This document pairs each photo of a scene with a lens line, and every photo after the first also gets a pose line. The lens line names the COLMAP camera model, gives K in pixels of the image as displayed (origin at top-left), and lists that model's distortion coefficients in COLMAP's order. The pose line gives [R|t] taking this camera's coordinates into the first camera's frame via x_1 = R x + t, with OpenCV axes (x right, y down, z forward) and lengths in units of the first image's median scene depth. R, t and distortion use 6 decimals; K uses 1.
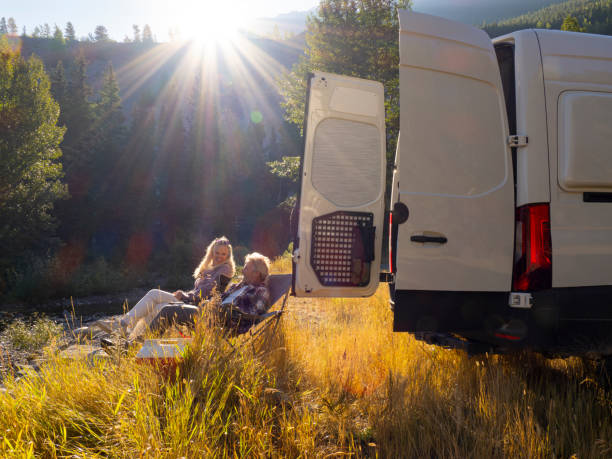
lens RADIAL K [[590.3, 0, 305.4], [0, 590.3, 232.1], [0, 0, 1]] dist [-0.001654, 0.016248]
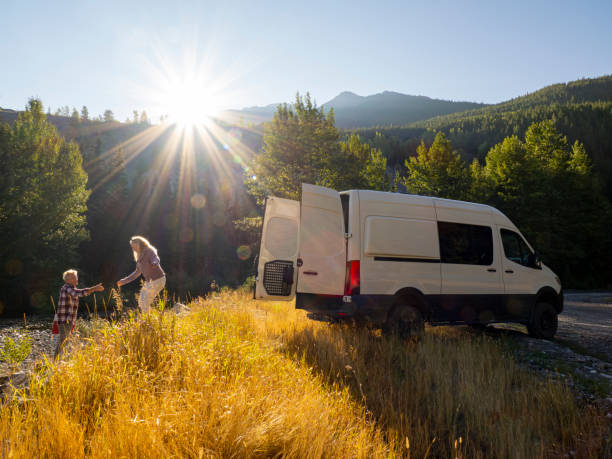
lens RADIAL K [[456.9, 0, 302.3], [0, 456.9, 229.0], [0, 0, 1]] dist [-0.065013, 0.041974]
pose [[0.994512, 0.041170, 0.096181, -0.016982], [-0.031921, 0.994889, -0.095800, 0.008492], [-0.099633, 0.092204, 0.990743, -0.666193]]
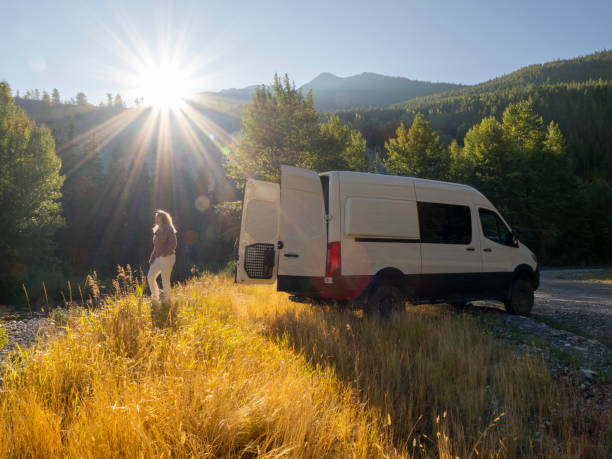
lens RADIAL K [[457.0, 0, 306.2], [0, 457.0, 231.9], [0, 0, 1]] dist [-0.063705, 0.039759]
pose [[0.988968, 0.018474, 0.146971, -0.013881], [-0.010634, 0.998487, -0.053949, 0.011028], [-0.147745, 0.051791, 0.987669, -0.657711]]
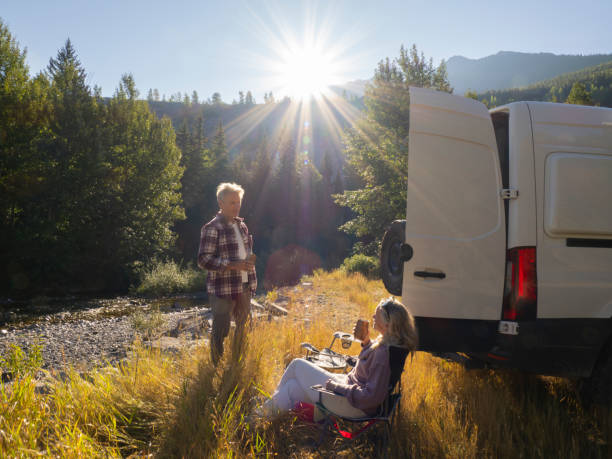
lens RADIAL K [[452.0, 0, 304.4], [0, 452.0, 232.0], [0, 0, 1]] dist [-0.060037, 0.041826]
pose [[0.991137, 0.028827, -0.129682, 0.048748], [-0.032946, 0.999015, -0.029733, -0.026561], [0.128697, 0.033742, 0.991110, 0.036859]]
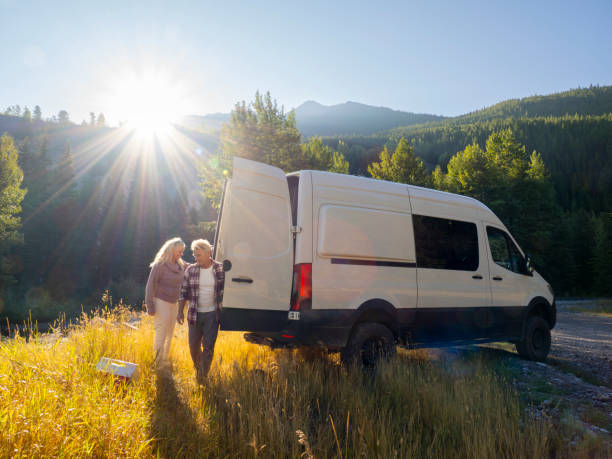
lens RADIAL K [[453.9, 0, 306.6], [0, 453.9, 229.1], [0, 0, 1]] dist [-0.061387, 0.043170]
pose [[0.981430, 0.052361, 0.184538, 0.092186], [-0.030980, 0.992661, -0.116898, 0.008326], [-0.189305, 0.109010, 0.975849, -0.295307]]
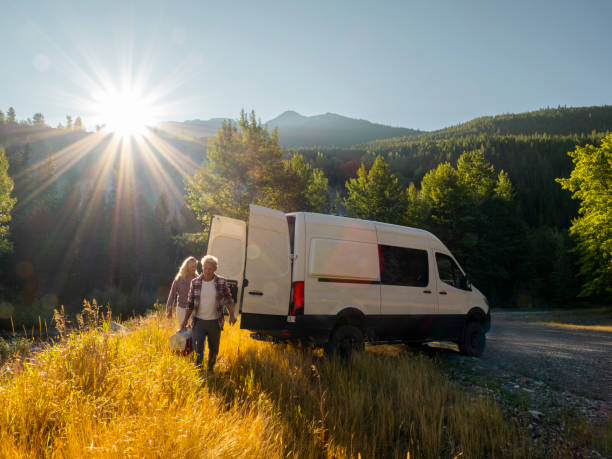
lens RADIAL K [[457.3, 0, 312.0], [0, 457.3, 226.6], [0, 0, 1]] dist [-0.059726, 0.029256]
pose [[0.966879, 0.075346, 0.243860, -0.043174], [-0.040775, 0.988761, -0.143834, 0.000456], [-0.251956, 0.129127, 0.959085, -0.691958]]
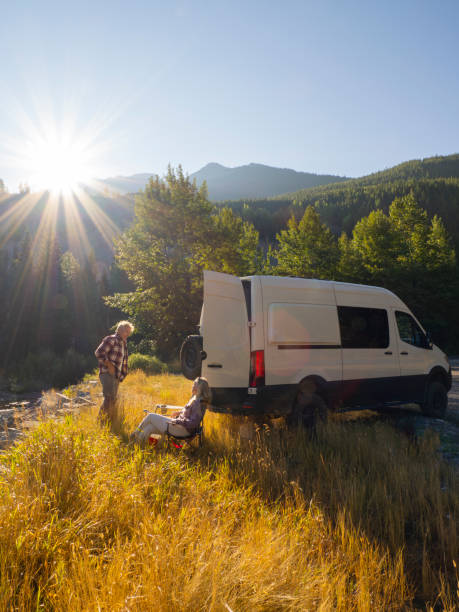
lens RADIAL K [[457.3, 0, 230.0], [0, 457.3, 304.5], [0, 0, 1]] dist [-0.059726, 0.029256]
pose [[0.973740, 0.023627, 0.226434, -0.109400], [-0.003492, 0.996033, -0.088916, -0.049328], [-0.227637, 0.085790, 0.969960, -0.578916]]
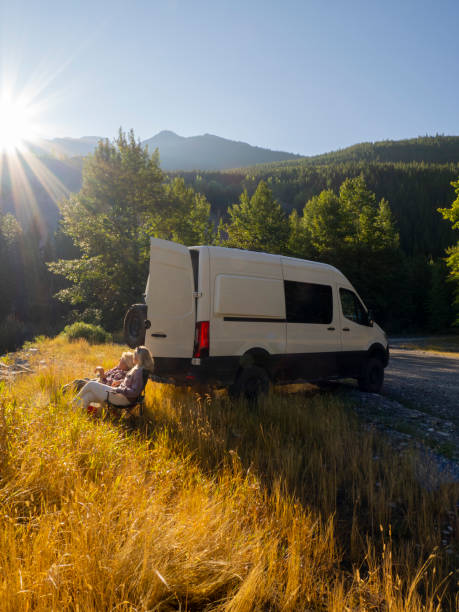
lens RADIAL K [[457.3, 0, 230.0], [0, 457.3, 304.5], [0, 0, 1]] dist [-0.059726, 0.029256]
pose [[0.940546, 0.045453, 0.336612, -0.099704], [-0.036387, 0.998786, -0.033195, -0.042079], [-0.337712, 0.018973, 0.941058, -0.566191]]
